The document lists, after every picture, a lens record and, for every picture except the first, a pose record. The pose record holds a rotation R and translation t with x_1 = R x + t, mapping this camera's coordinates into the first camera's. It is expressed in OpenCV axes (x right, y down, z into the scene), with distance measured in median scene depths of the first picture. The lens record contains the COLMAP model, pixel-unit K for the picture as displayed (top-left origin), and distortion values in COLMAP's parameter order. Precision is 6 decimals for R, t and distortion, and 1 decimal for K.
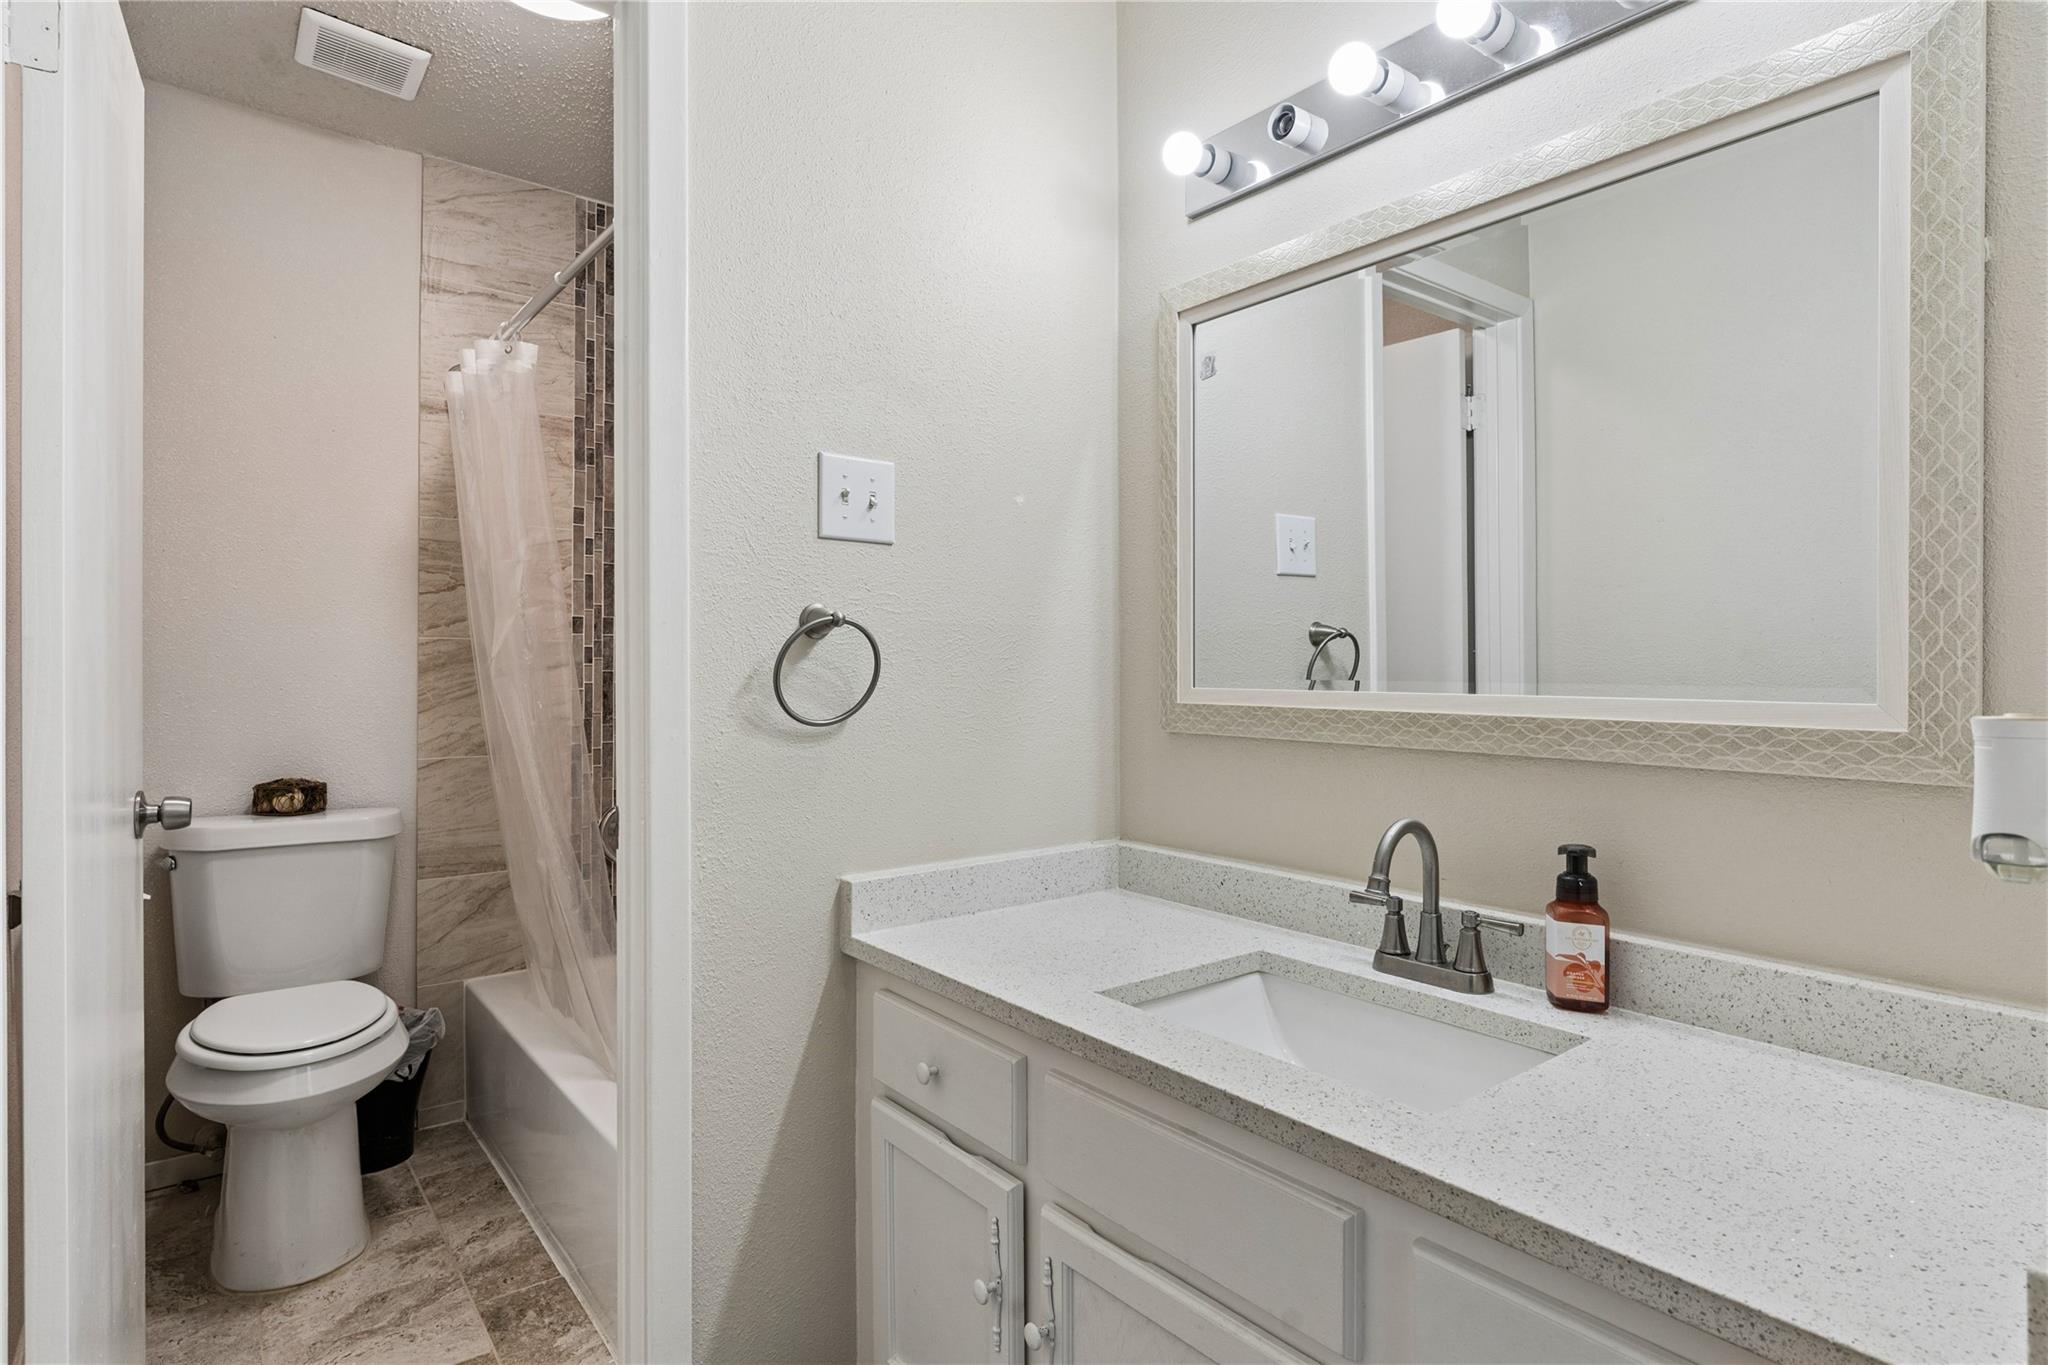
lens RADIAL K [[1080.7, 0, 1027.0], [0, 1080.7, 686.8], [0, 0, 1]] dist [0.004986, -0.000503]
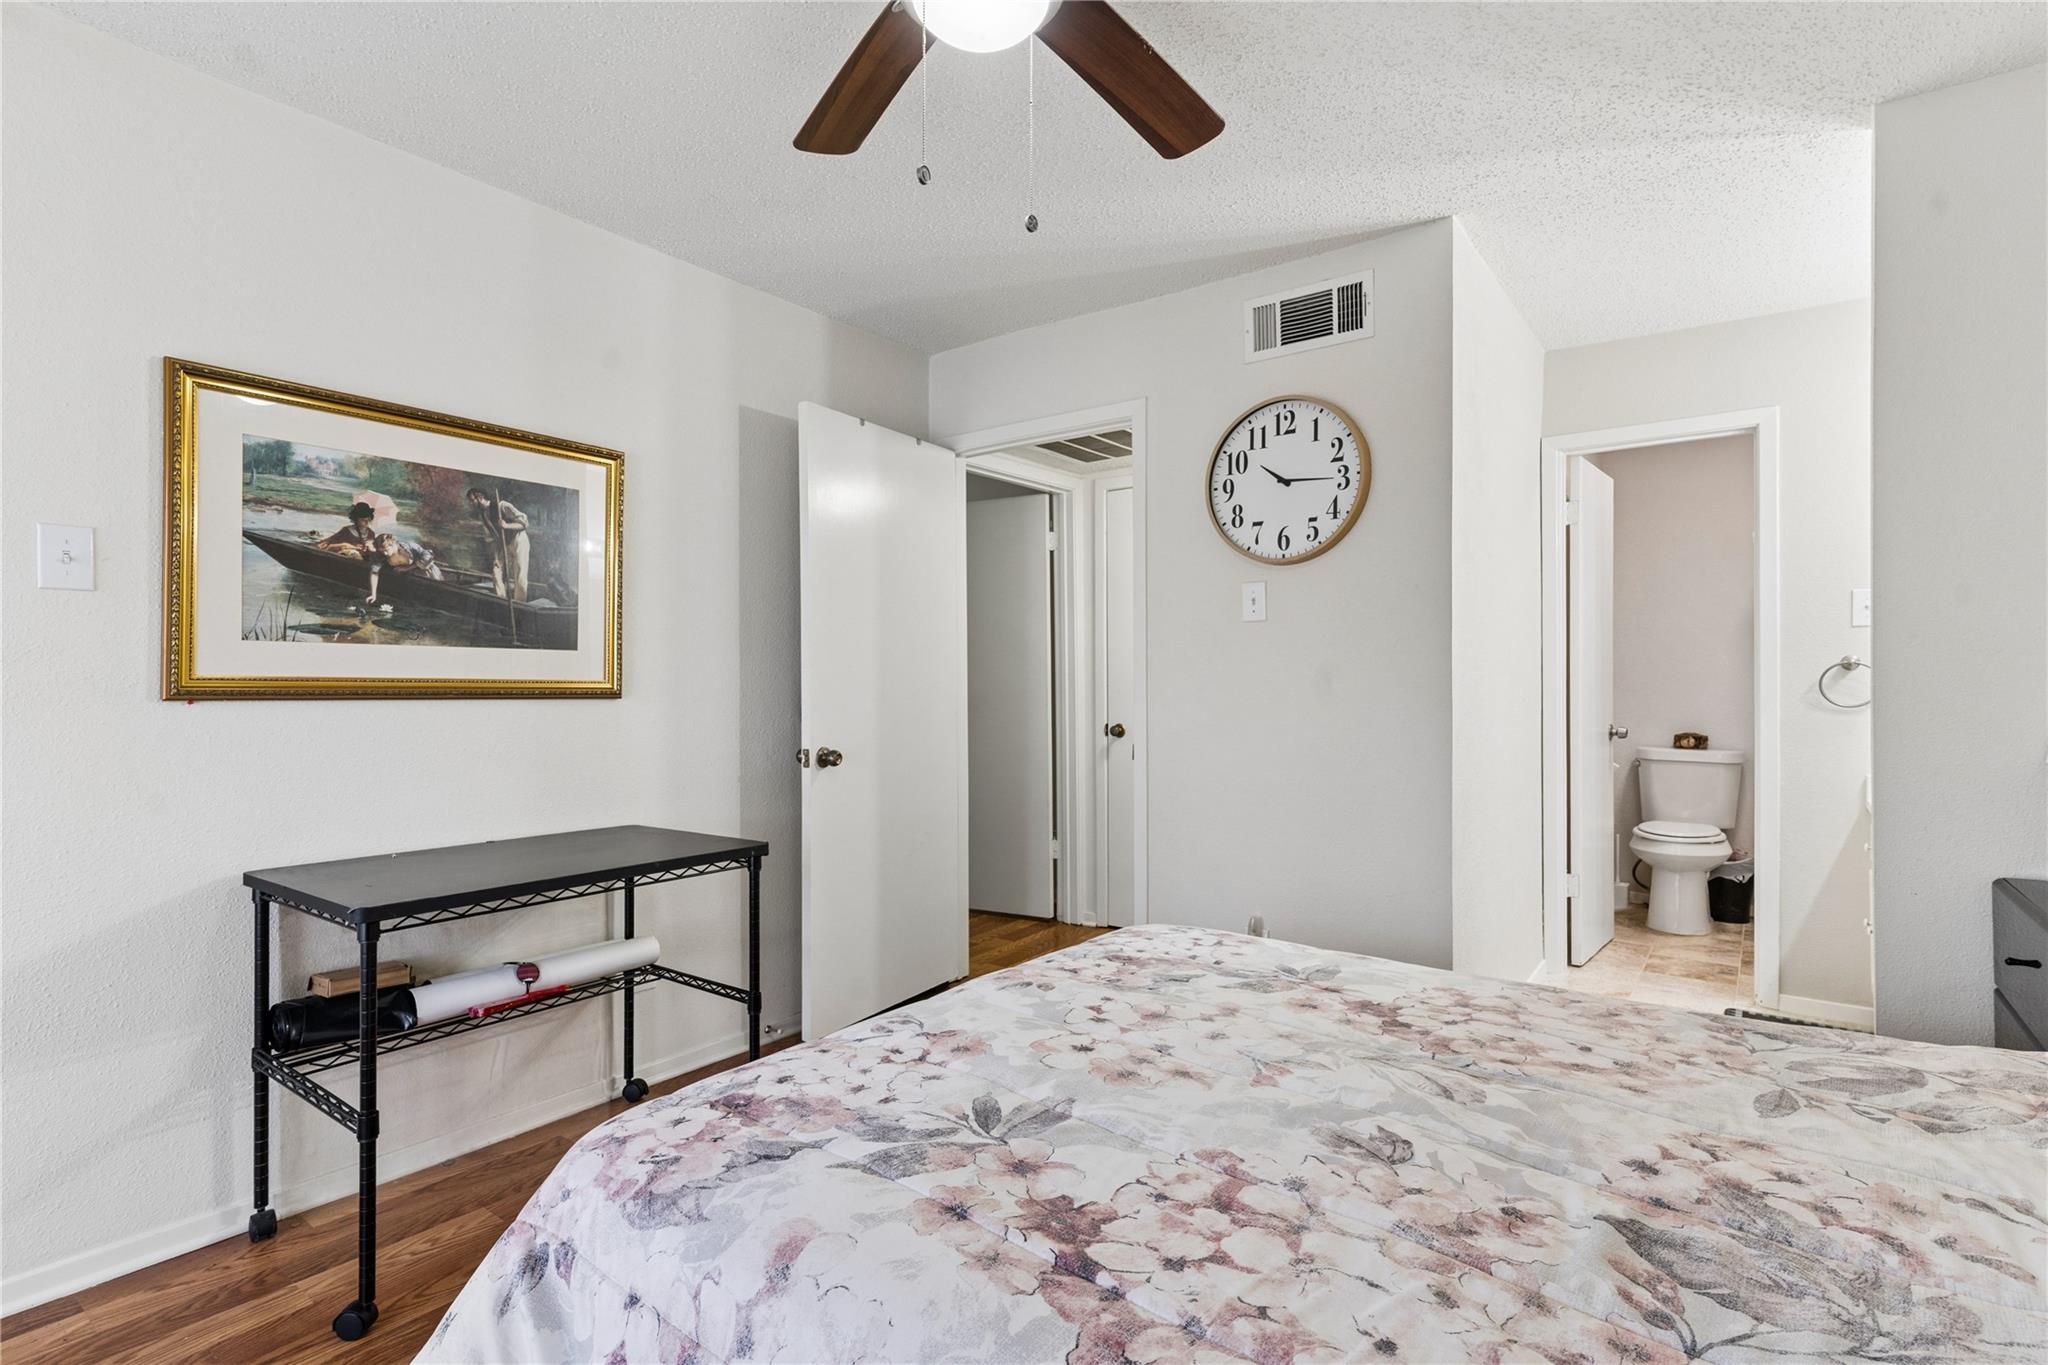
lens RADIAL K [[997.7, 0, 1017.5], [0, 997.7, 678.9], [0, 0, 1]] dist [-0.001425, 0.000479]
pose [[0.275288, -0.009352, -0.961316, 0.785579], [0.000908, 0.999955, -0.009468, -0.004442], [0.961361, 0.001733, 0.275284, -0.760997]]
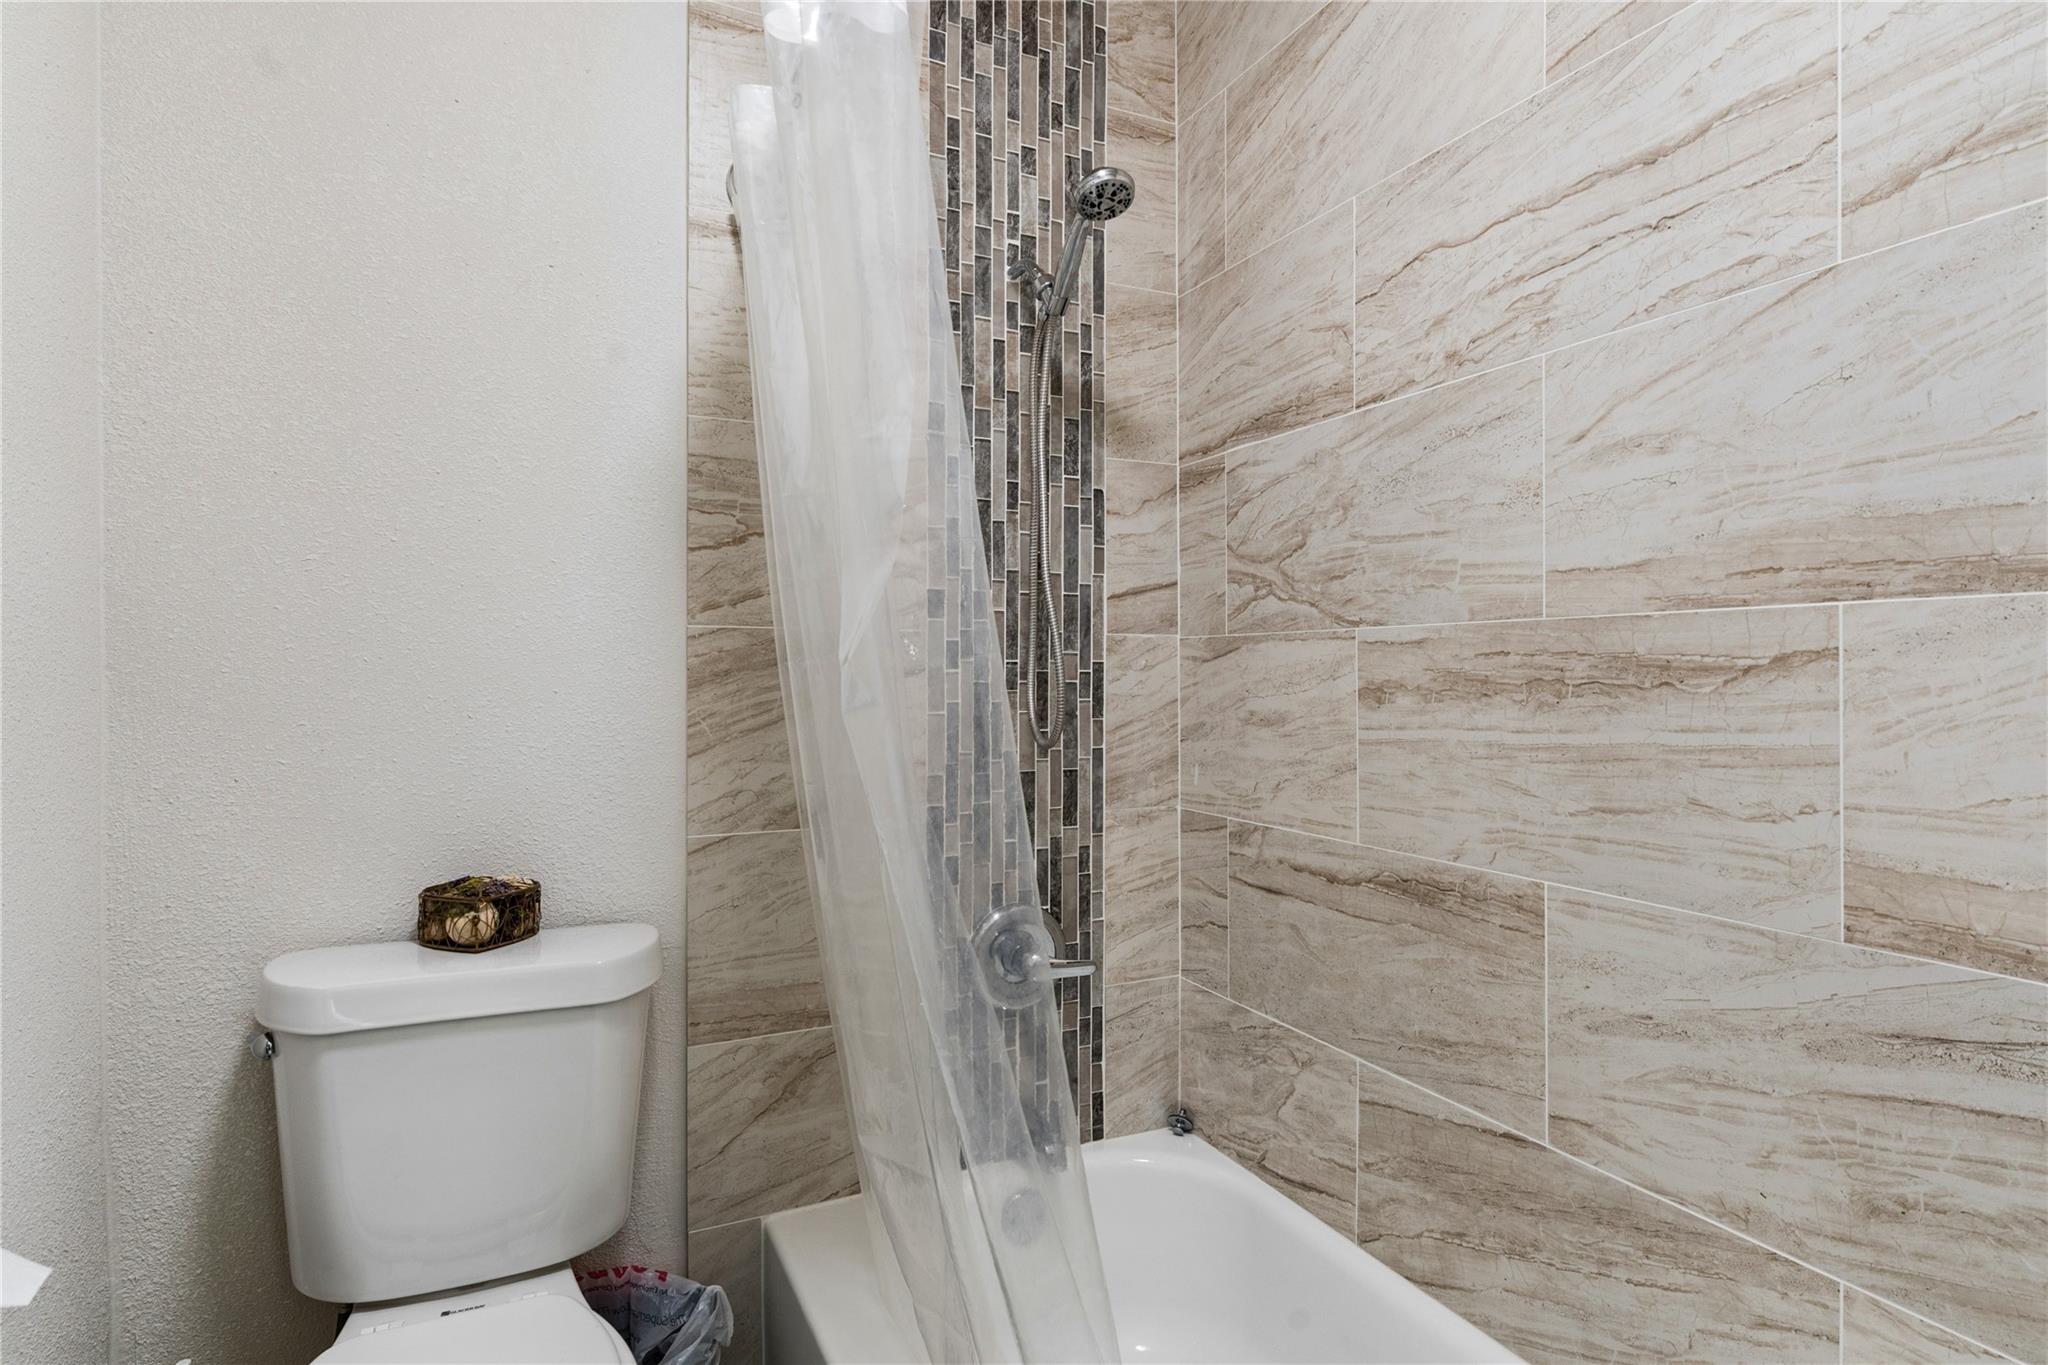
lens RADIAL K [[1080.7, 0, 1030.3], [0, 1080.7, 695.0], [0, 0, 1]] dist [0.004986, -0.000503]
pose [[0.979843, -0.008468, -0.199588, -0.265955], [0.006890, 0.999939, -0.008602, -0.002511], [0.199649, 0.007054, 0.979842, 0.467308]]
